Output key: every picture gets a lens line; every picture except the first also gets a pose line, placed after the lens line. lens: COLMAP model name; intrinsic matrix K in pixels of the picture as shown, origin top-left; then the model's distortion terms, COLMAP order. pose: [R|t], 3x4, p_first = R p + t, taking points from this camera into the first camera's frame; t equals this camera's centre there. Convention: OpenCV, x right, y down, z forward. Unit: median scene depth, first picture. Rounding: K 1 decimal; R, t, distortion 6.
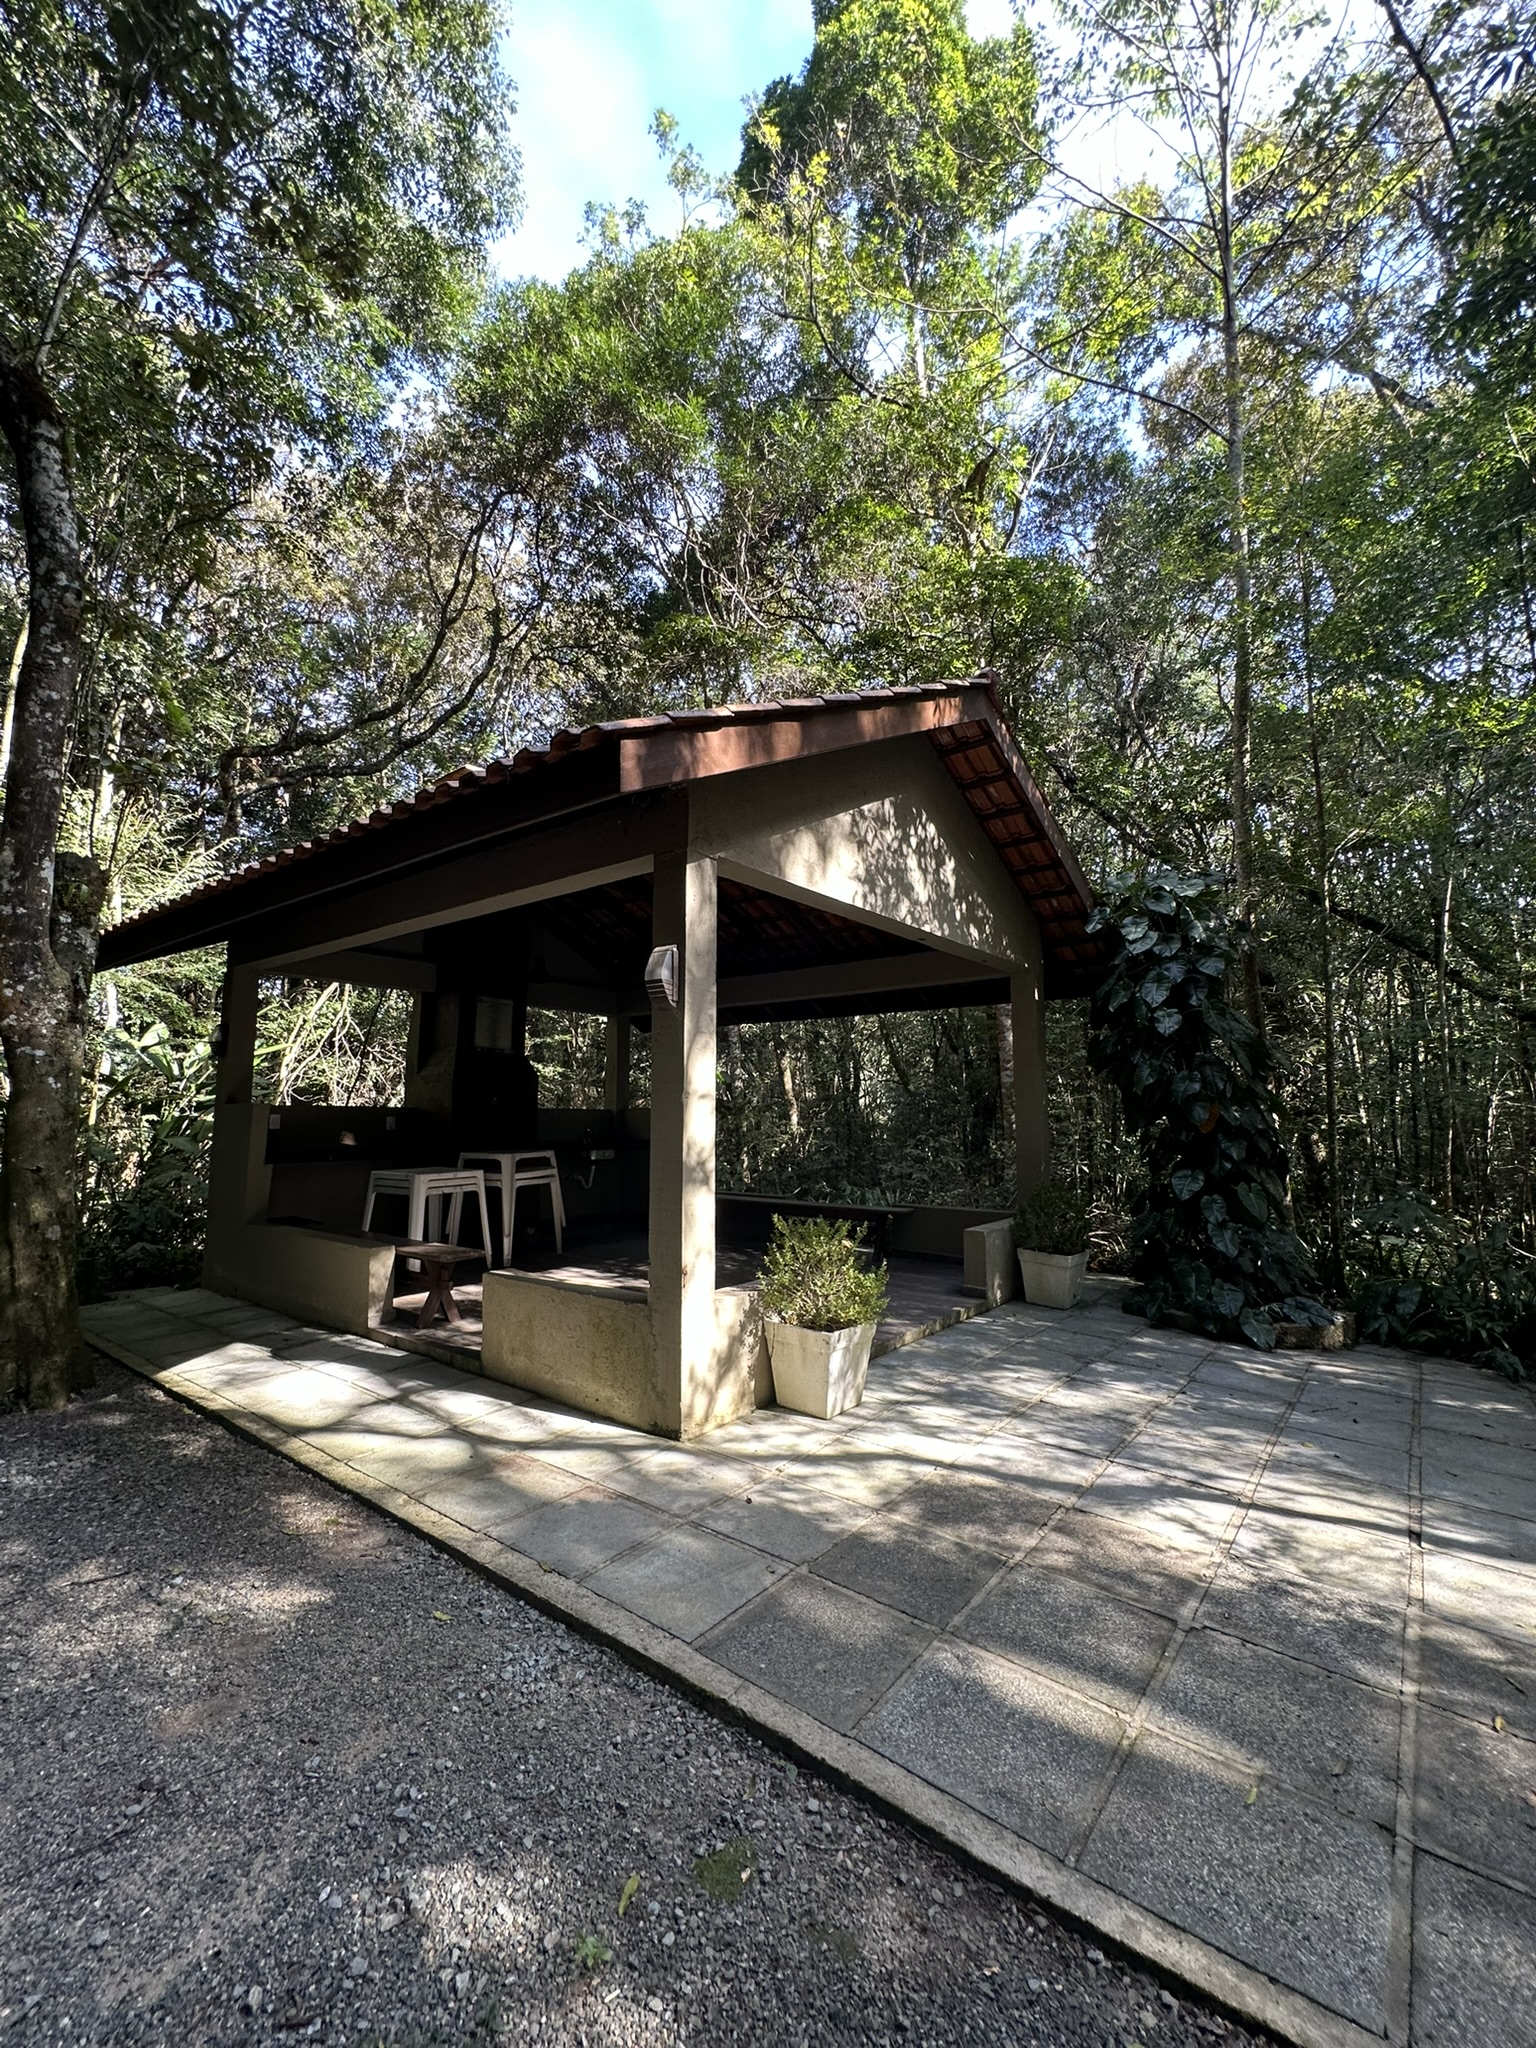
lens RADIAL K [[820.5, 0, 770.3], [0, 820.5, 1023.4], [0, 0, 1]] dist [-0.001580, 0.001002]
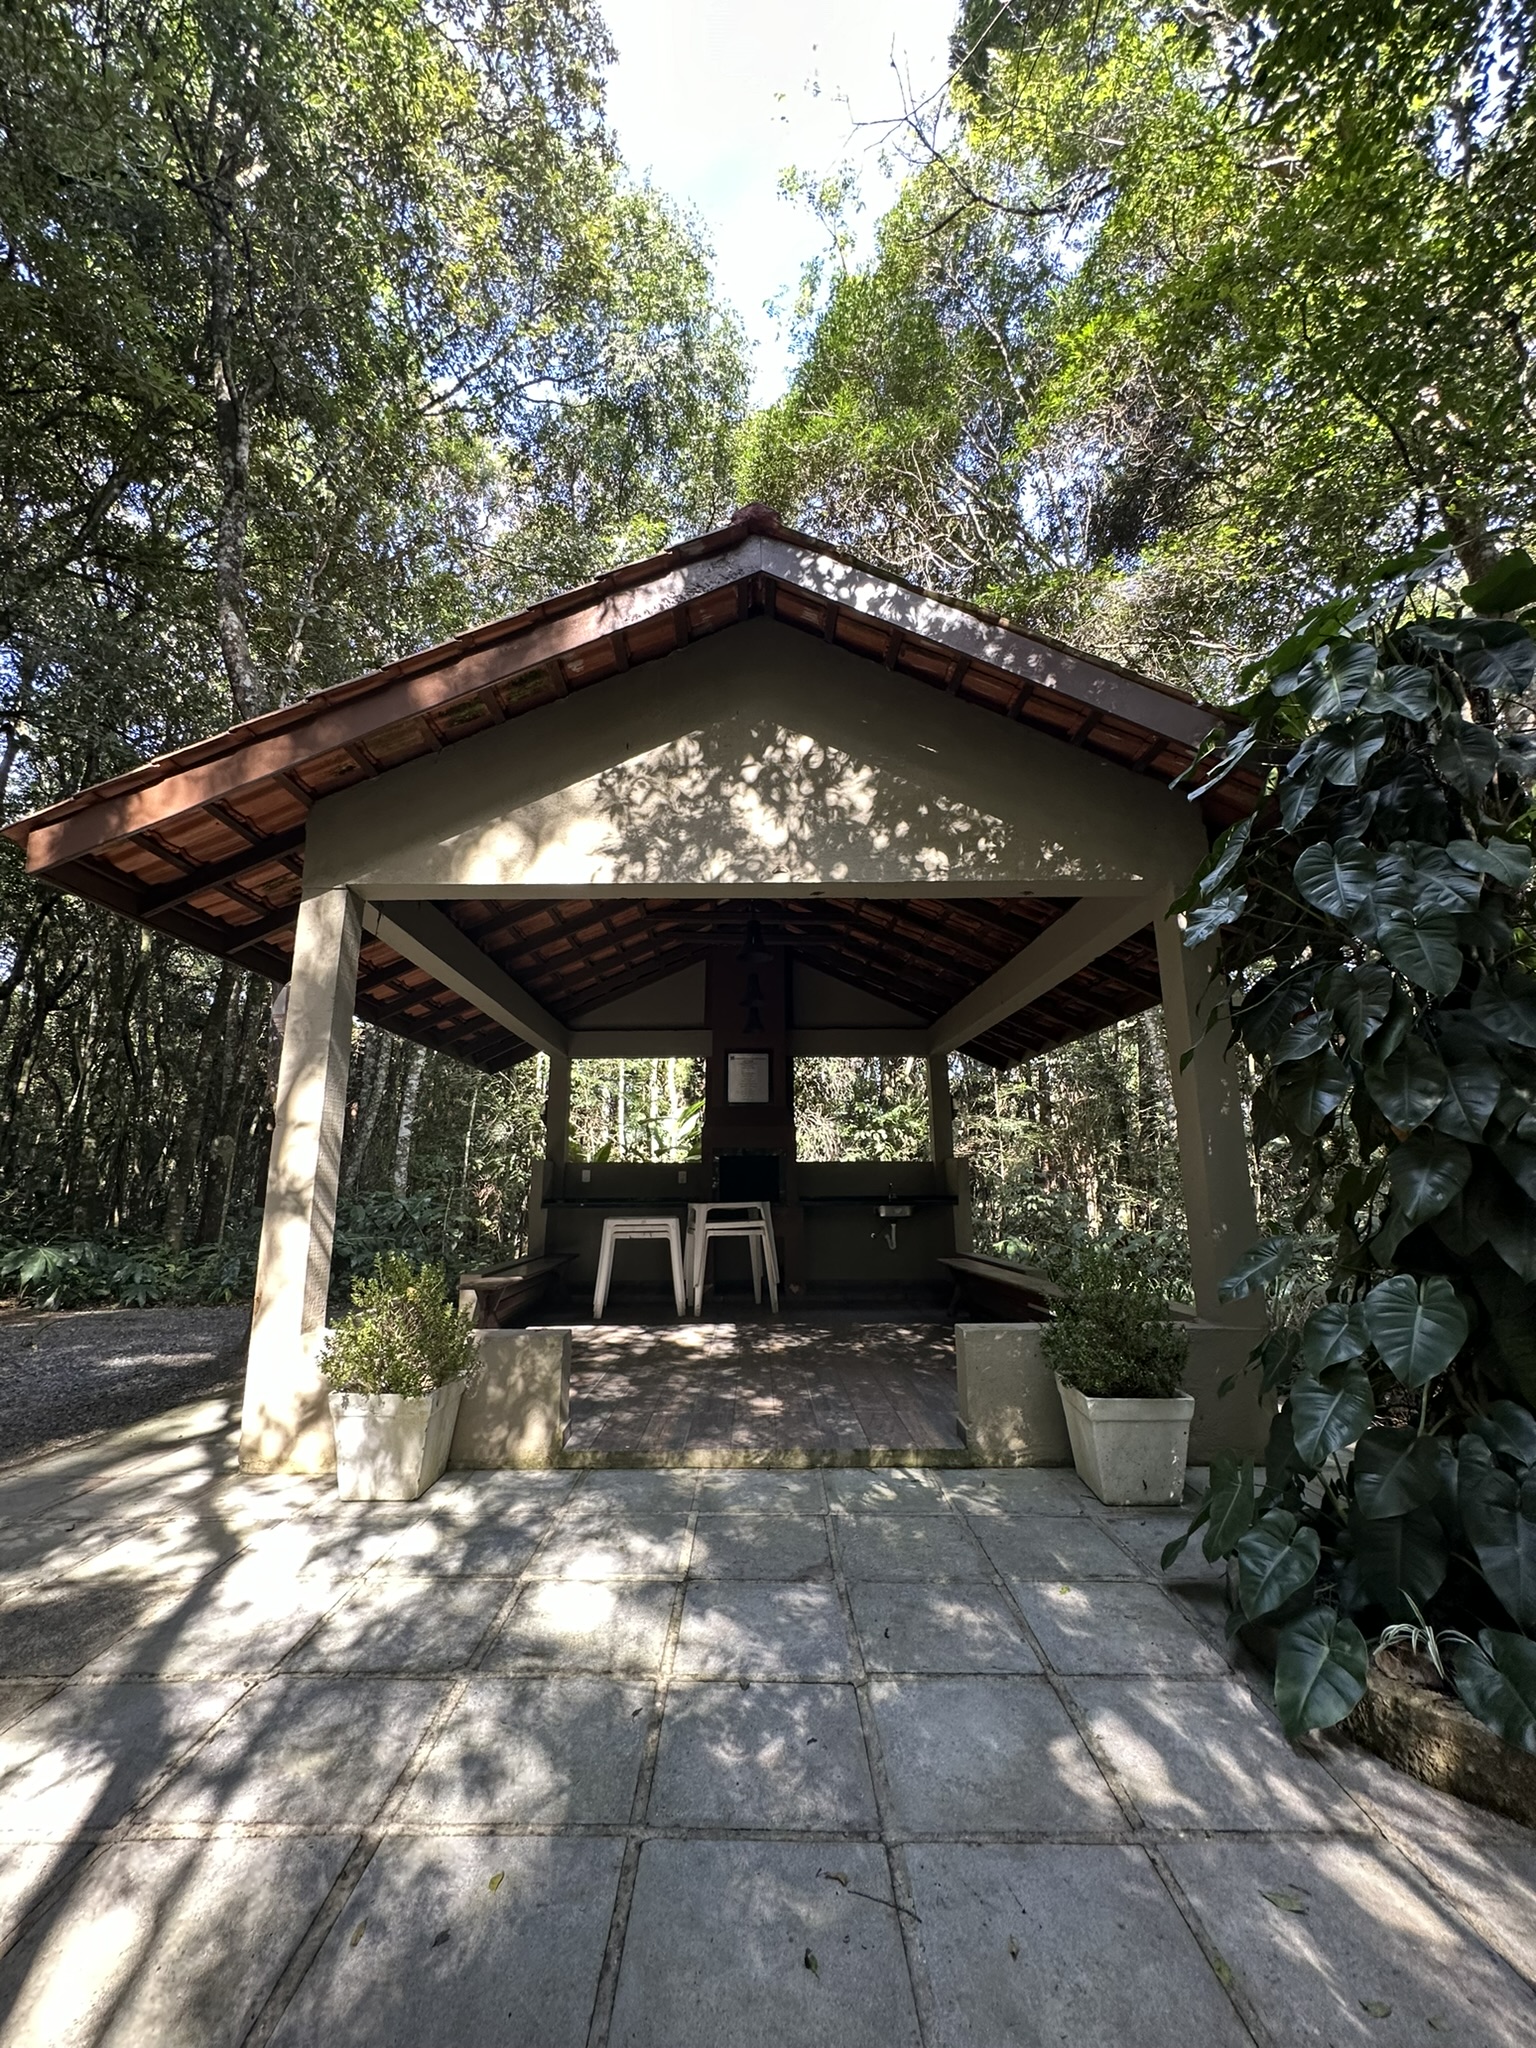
lens RADIAL K [[820.5, 0, 763.7], [0, 820.5, 1024.7], [0, 0, 1]] dist [-0.001580, 0.001002]
pose [[0.631883, -0.157516, -0.758889, 0.791068], [0.092501, 0.987459, -0.127938, 0.112034], [0.769524, 0.010644, 0.638529, 0.595354]]
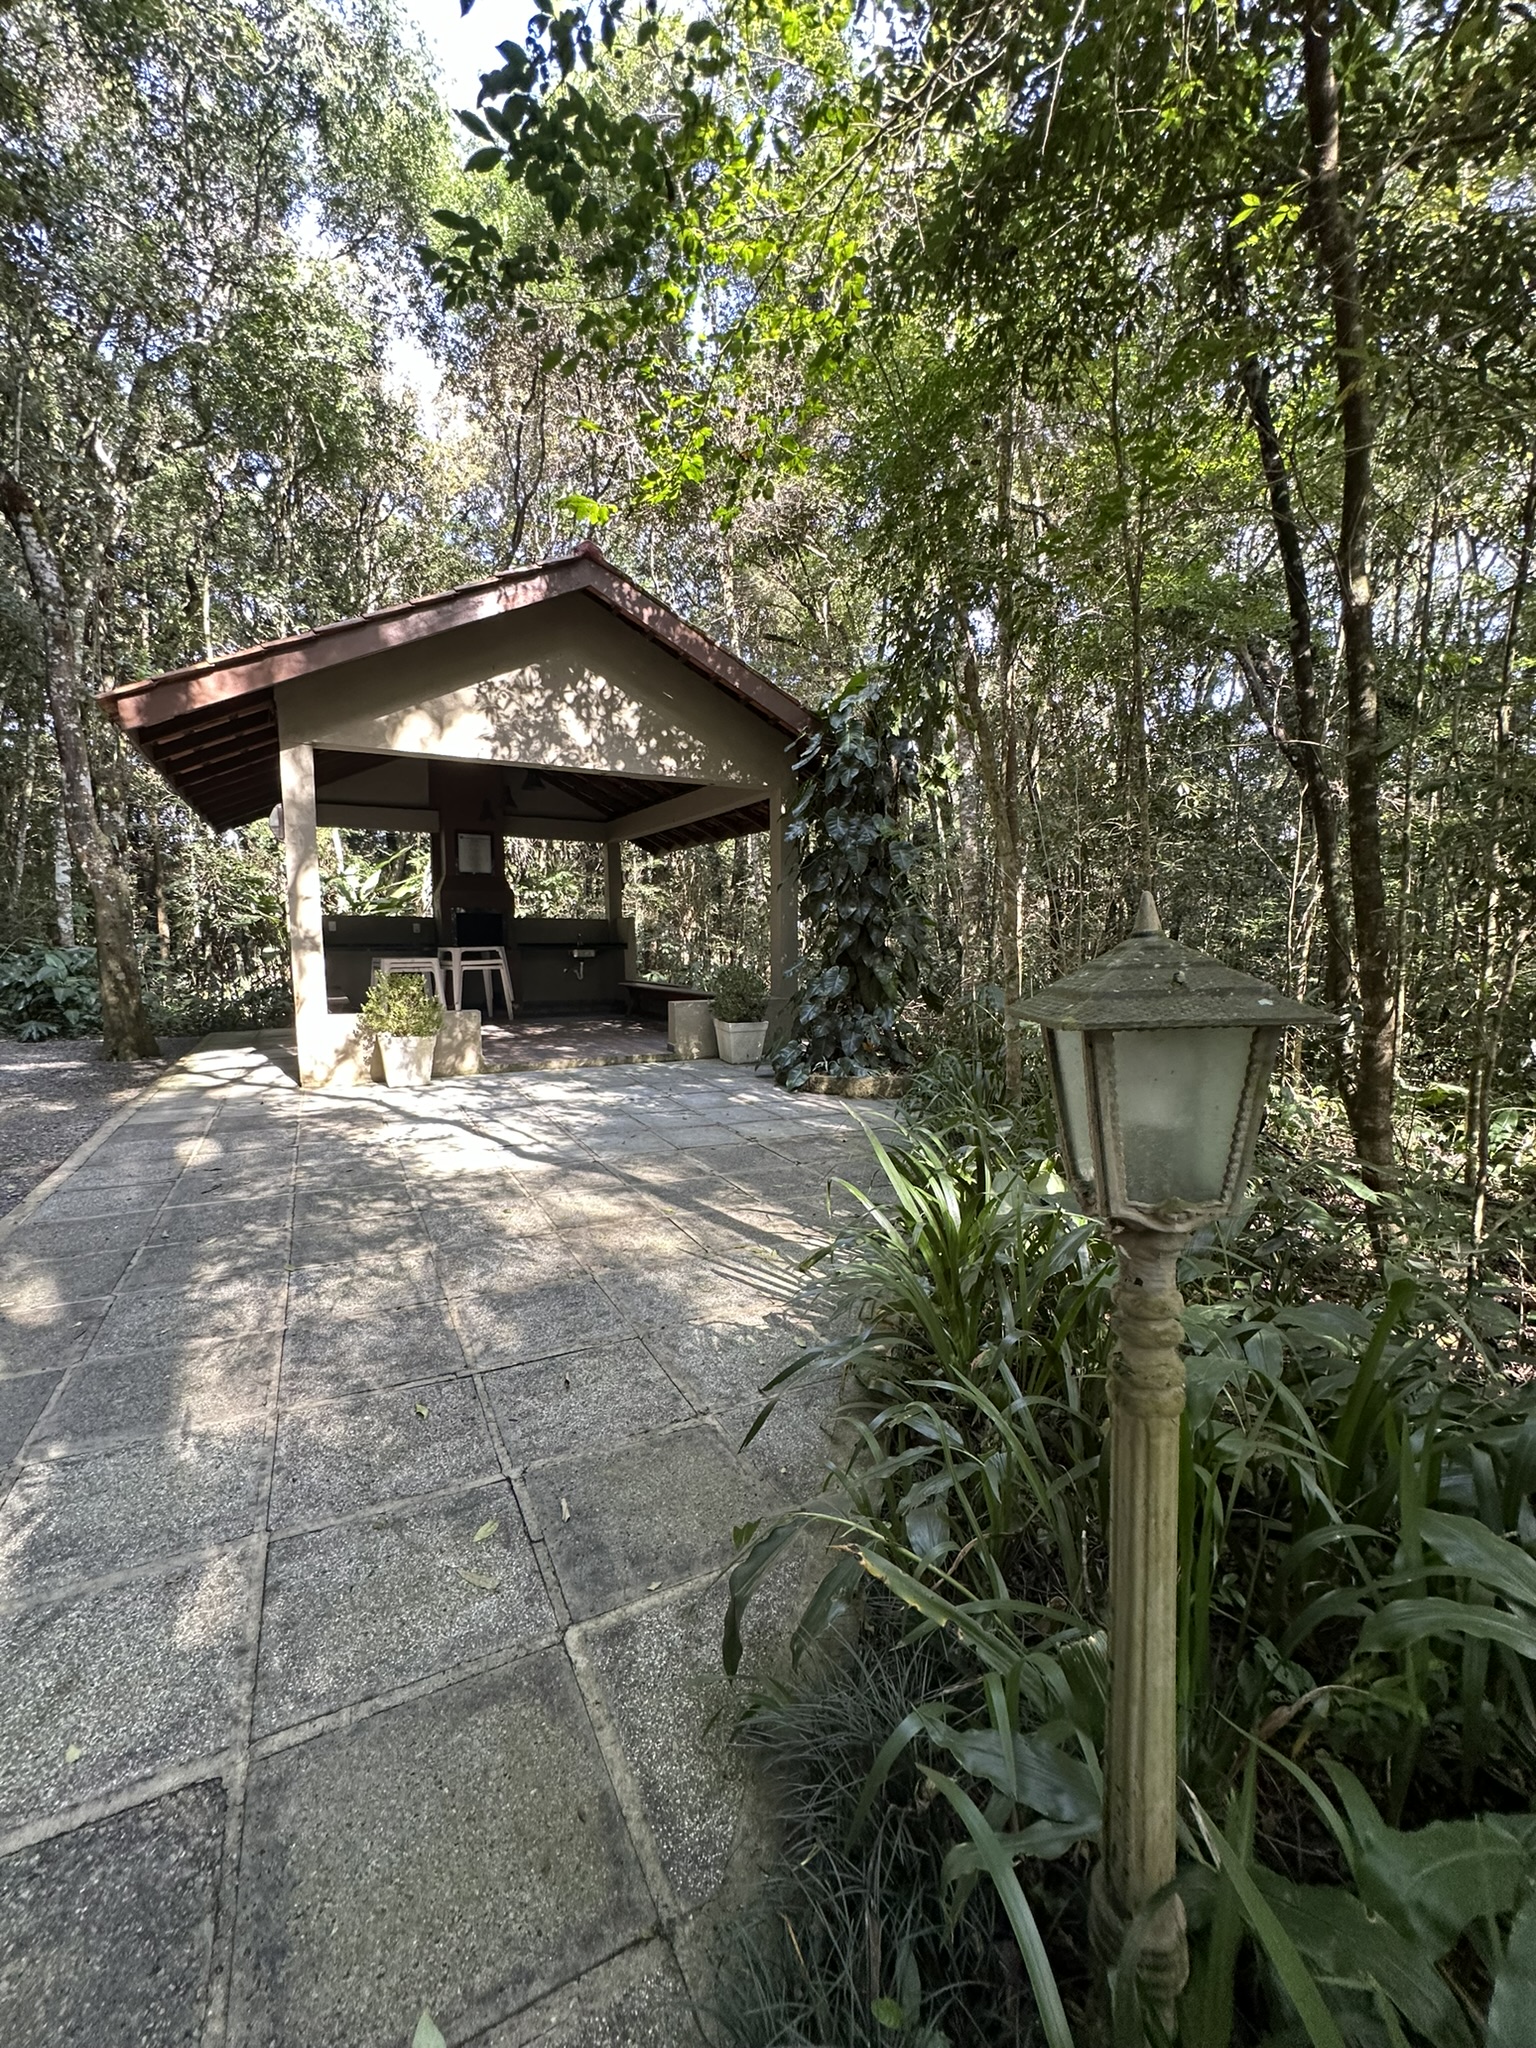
lens RADIAL K [[820.5, 0, 765.6], [0, 820.5, 1022.2], [0, 0, 1]] dist [-0.001580, 0.001002]
pose [[0.920787, 0.039378, -0.388073, 1.074971], [0.043325, 0.978411, 0.202078, 0.031264], [0.387652, -0.202884, 0.899202, -0.141721]]
